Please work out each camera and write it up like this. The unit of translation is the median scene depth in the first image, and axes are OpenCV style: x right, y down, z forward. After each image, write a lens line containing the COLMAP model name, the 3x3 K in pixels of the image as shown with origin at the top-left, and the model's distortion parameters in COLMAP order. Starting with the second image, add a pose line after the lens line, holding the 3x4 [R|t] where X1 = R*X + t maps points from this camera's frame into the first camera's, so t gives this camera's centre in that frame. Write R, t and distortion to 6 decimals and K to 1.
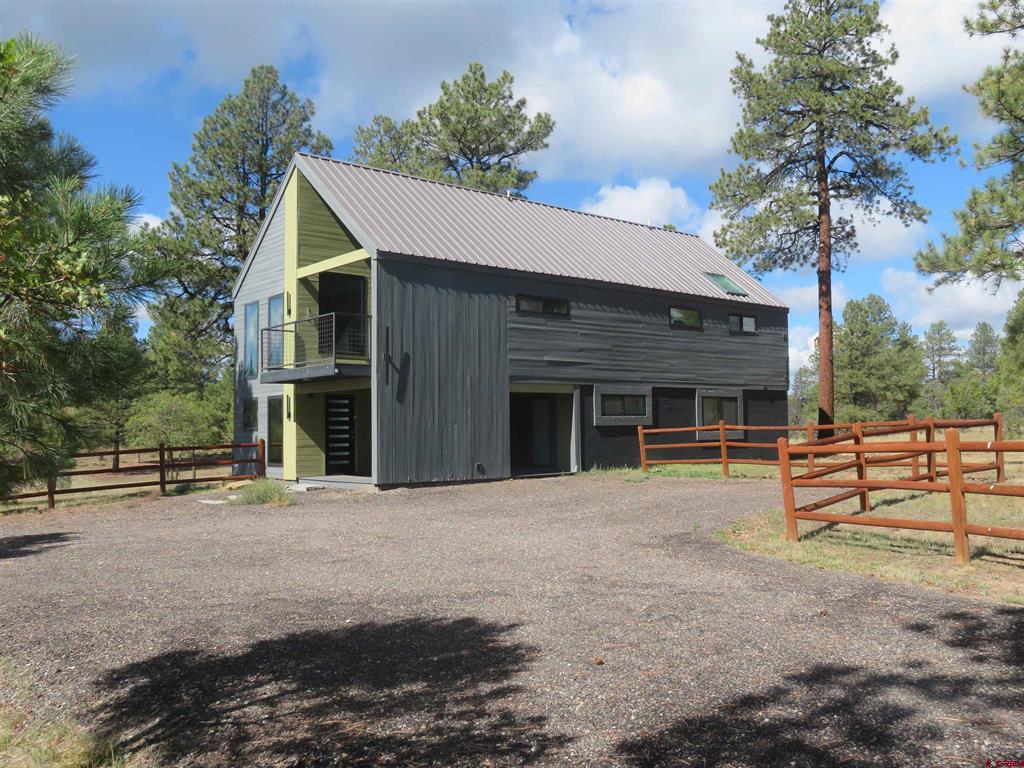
lens RADIAL K [[812.7, 0, 512.0], [0, 812.7, 384.0], [0, 0, 1]] dist [-0.007567, -0.004212]
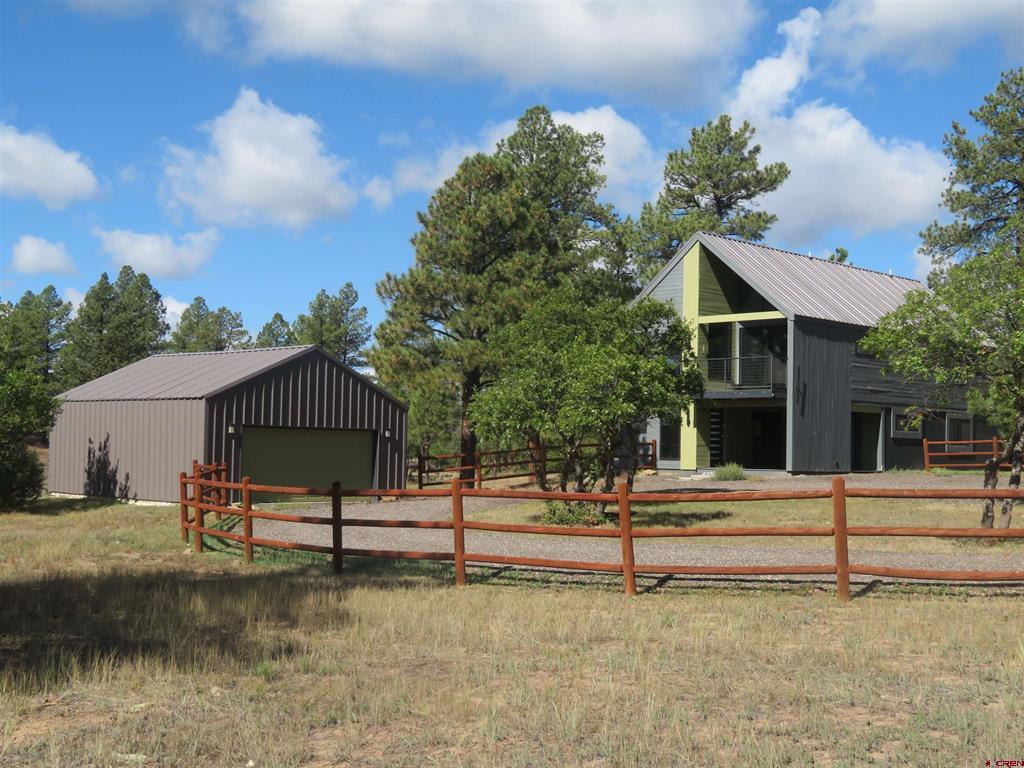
lens RADIAL K [[1160.7, 0, 512.0], [0, 1160.7, 384.0], [0, 0, 1]] dist [0.011519, 0.030690]
pose [[0.994924, 0.036206, 0.093888, -0.756293], [-0.036251, 0.999342, -0.001229, -0.013650], [-0.093871, -0.002181, 0.995582, -0.924262]]
